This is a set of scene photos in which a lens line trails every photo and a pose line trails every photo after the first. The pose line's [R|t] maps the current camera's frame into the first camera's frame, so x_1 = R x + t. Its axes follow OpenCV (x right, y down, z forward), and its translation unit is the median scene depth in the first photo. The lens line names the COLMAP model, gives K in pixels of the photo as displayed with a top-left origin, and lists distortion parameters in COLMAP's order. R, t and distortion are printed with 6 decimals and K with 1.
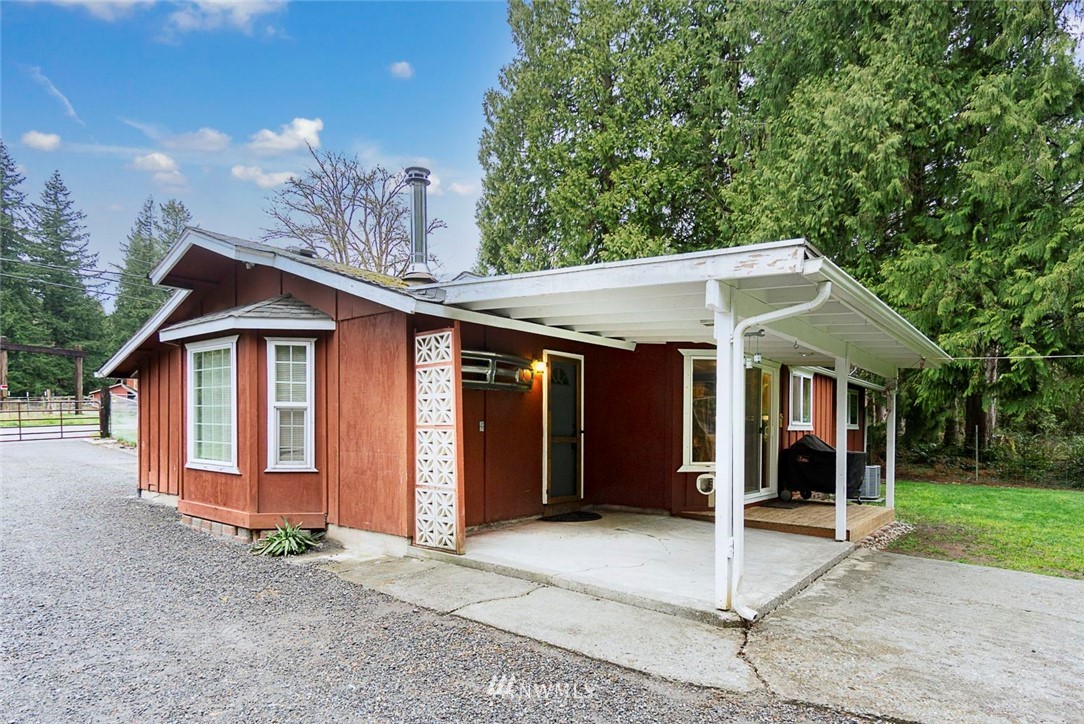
lens RADIAL K [[620.5, 0, 532.7], [0, 620.5, 438.4], [0, 0, 1]] dist [0.002044, 0.001518]
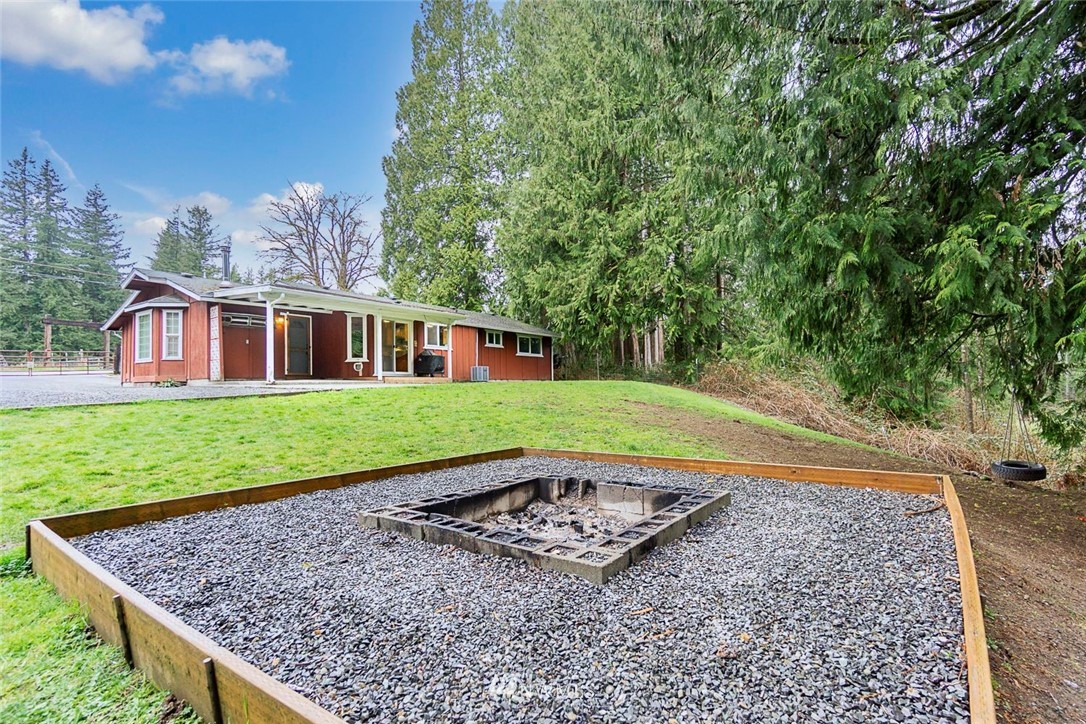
lens RADIAL K [[522.9, 0, 551.9], [0, 522.9, 368.5], [0, 0, 1]] dist [0.016677, -0.000414]
pose [[0.998031, -0.018020, 0.060079, 1.065894], [0.021253, 0.998335, -0.053617, 0.240287], [-0.059012, 0.054789, 0.996753, -1.300456]]
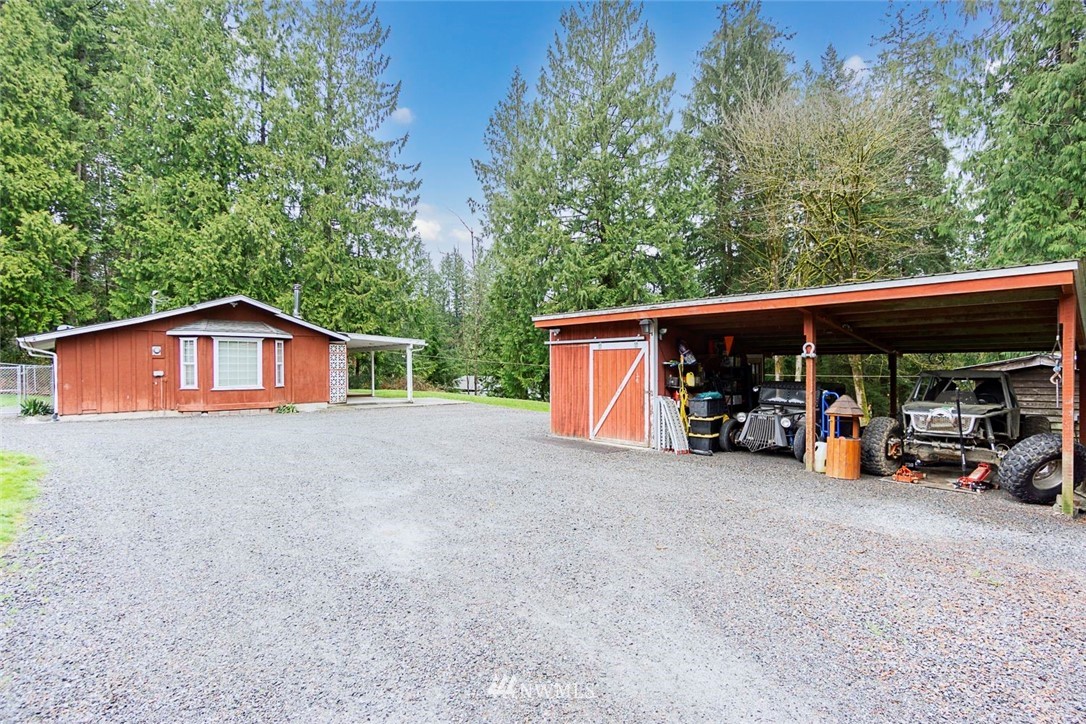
lens RADIAL K [[515.1, 0, 526.6], [0, 515.1, 369.3], [0, 0, 1]] dist [-0.003249, 0.000040]
pose [[0.176504, -0.017833, 0.984138, -2.498660], [0.026538, 0.999559, 0.013353, -0.027671], [-0.983942, 0.023760, 0.176899, -0.537530]]
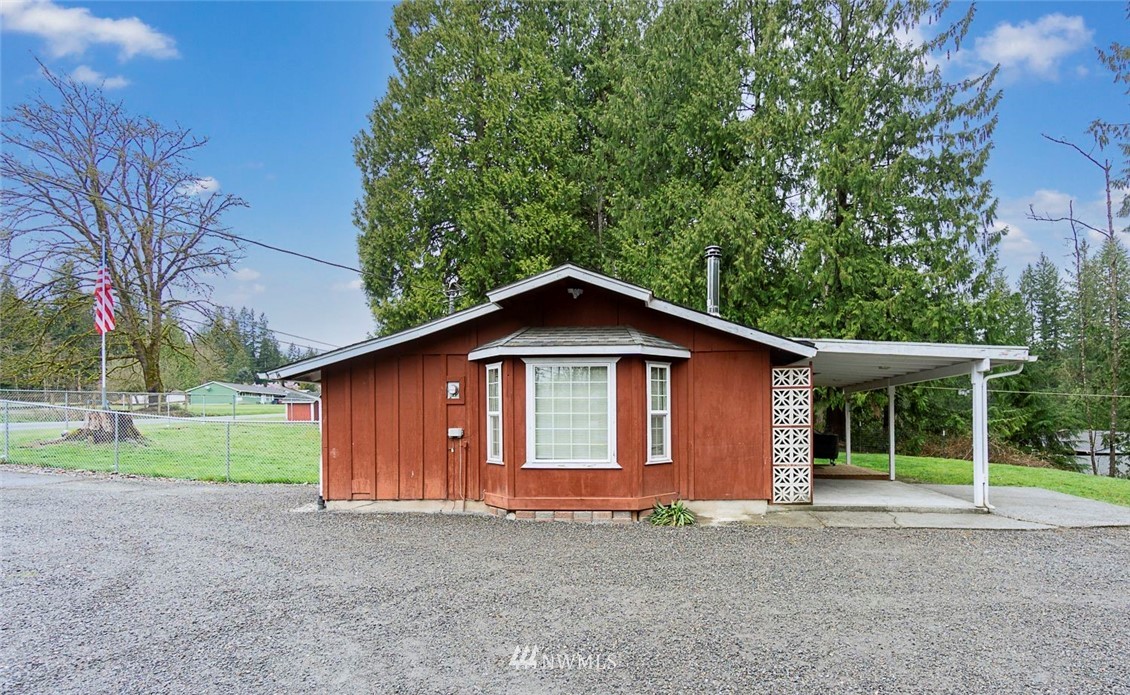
lens RADIAL K [[541.0, 0, 646.3], [0, 541.0, 420.6], [0, 0, 1]] dist [0.001168, -0.001565]
pose [[0.808961, -0.017895, 0.587590, -1.071936], [0.026137, 0.999643, -0.005540, -0.030703], [-0.587281, 0.019839, 0.809140, 0.085676]]
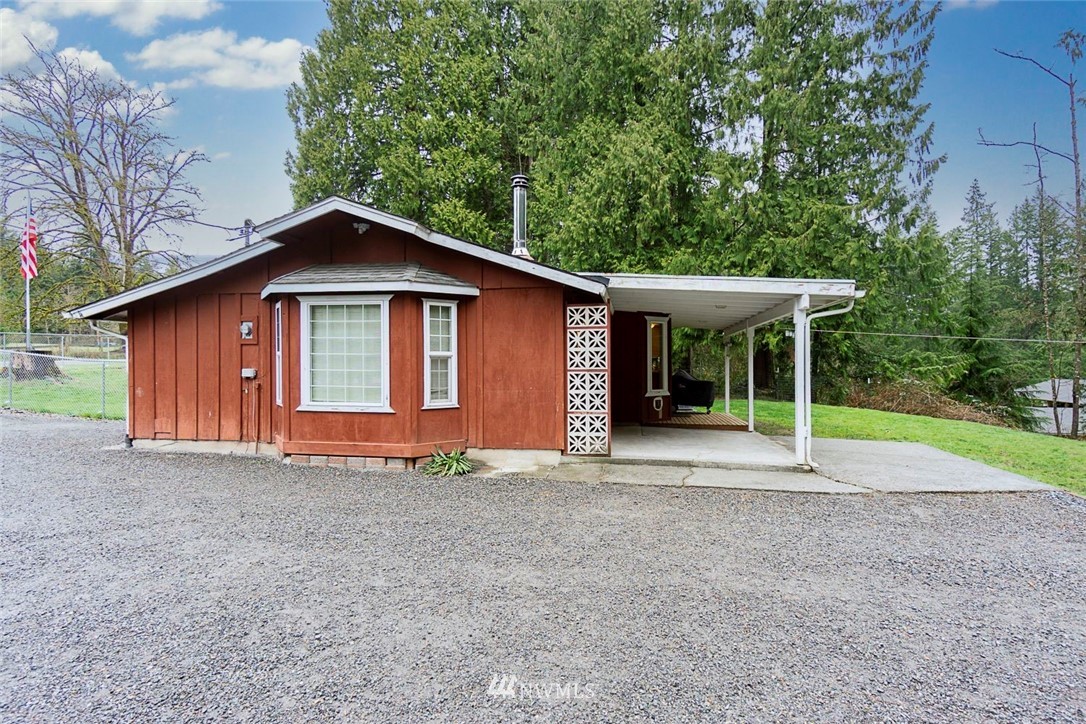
lens RADIAL K [[537.1, 0, 553.0], [0, 537.1, 369.1], [0, 0, 1]] dist [-0.002483, 0.000273]
pose [[0.868569, -0.014086, 0.495369, -0.715421], [0.016461, 0.999864, -0.000431, -0.019419], [-0.495295, 0.008528, 0.868683, -0.037398]]
